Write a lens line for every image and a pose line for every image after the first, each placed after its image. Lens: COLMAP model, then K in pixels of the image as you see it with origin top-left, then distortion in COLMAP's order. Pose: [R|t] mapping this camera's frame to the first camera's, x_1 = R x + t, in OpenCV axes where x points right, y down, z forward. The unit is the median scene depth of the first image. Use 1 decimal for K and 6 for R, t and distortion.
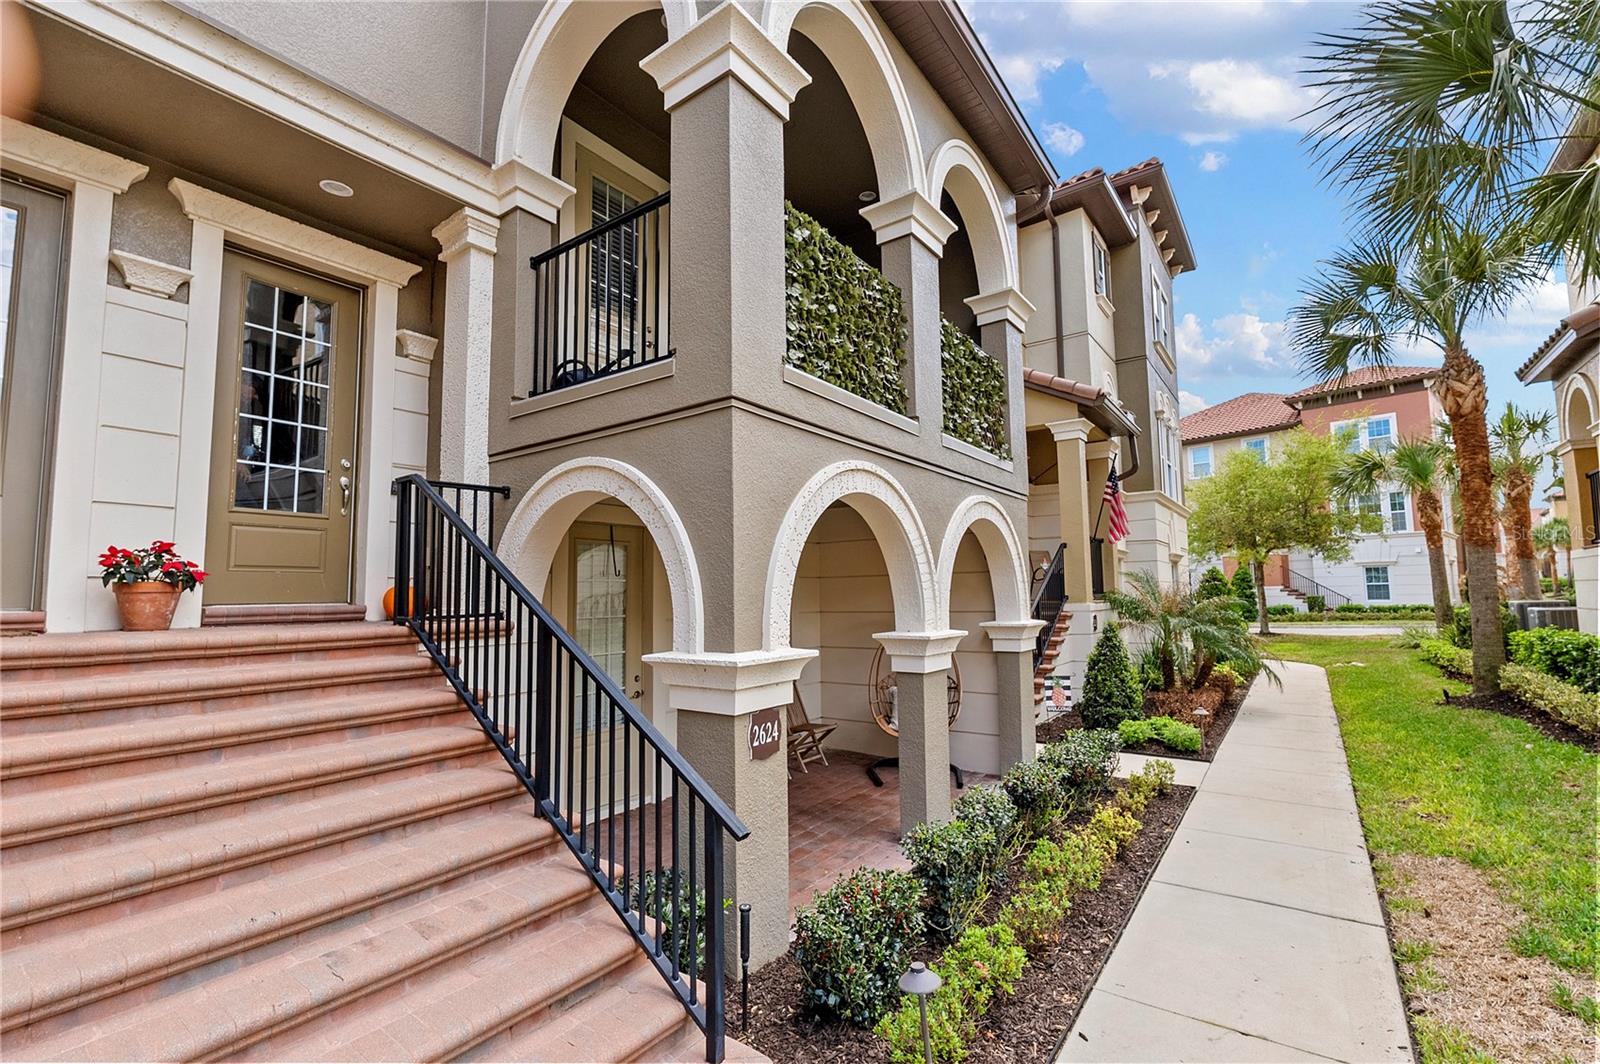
lens RADIAL K [[718.3, 0, 797.2], [0, 718.3, 531.3], [0, 0, 1]] dist [-0.000079, -0.000011]
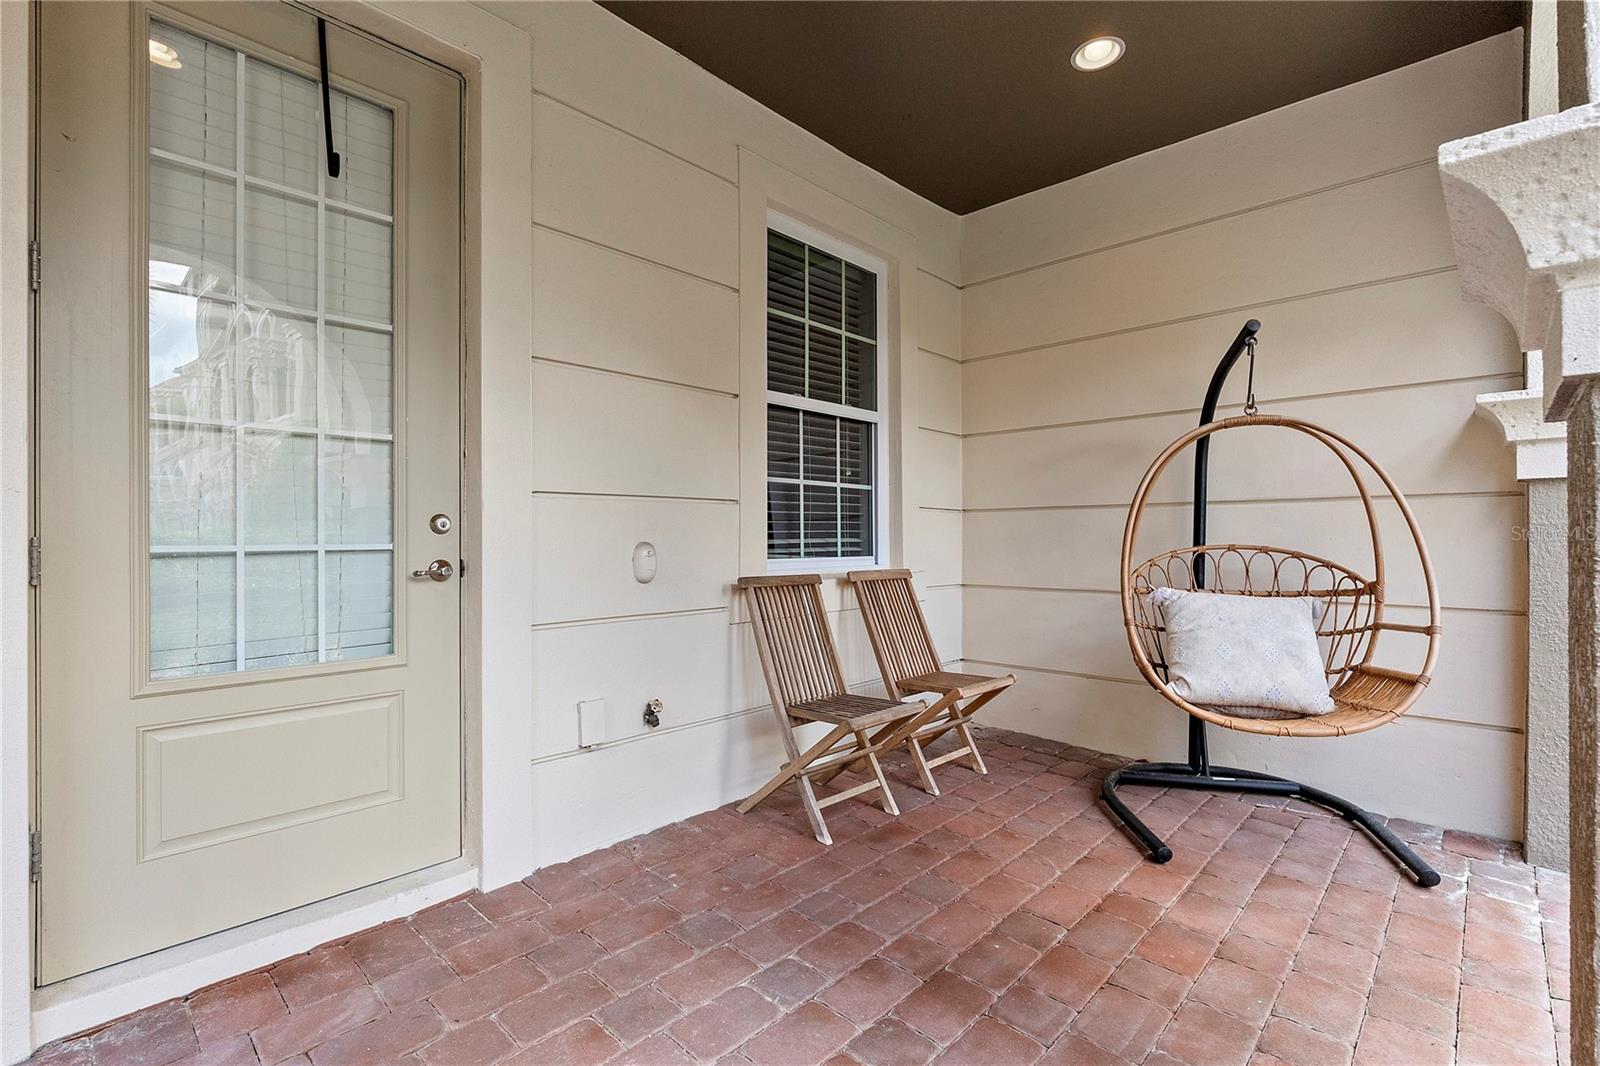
lens RADIAL K [[718.3, 0, 799.7], [0, 718.3, 538.3], [0, 0, 1]] dist [-0.000079, -0.000011]
pose [[0.990246, 0.012214, -0.138797, -0.008956], [-0.000006, 0.996154, 0.087617, 0.167567], [0.139333, -0.086762, 0.986437, 0.636997]]
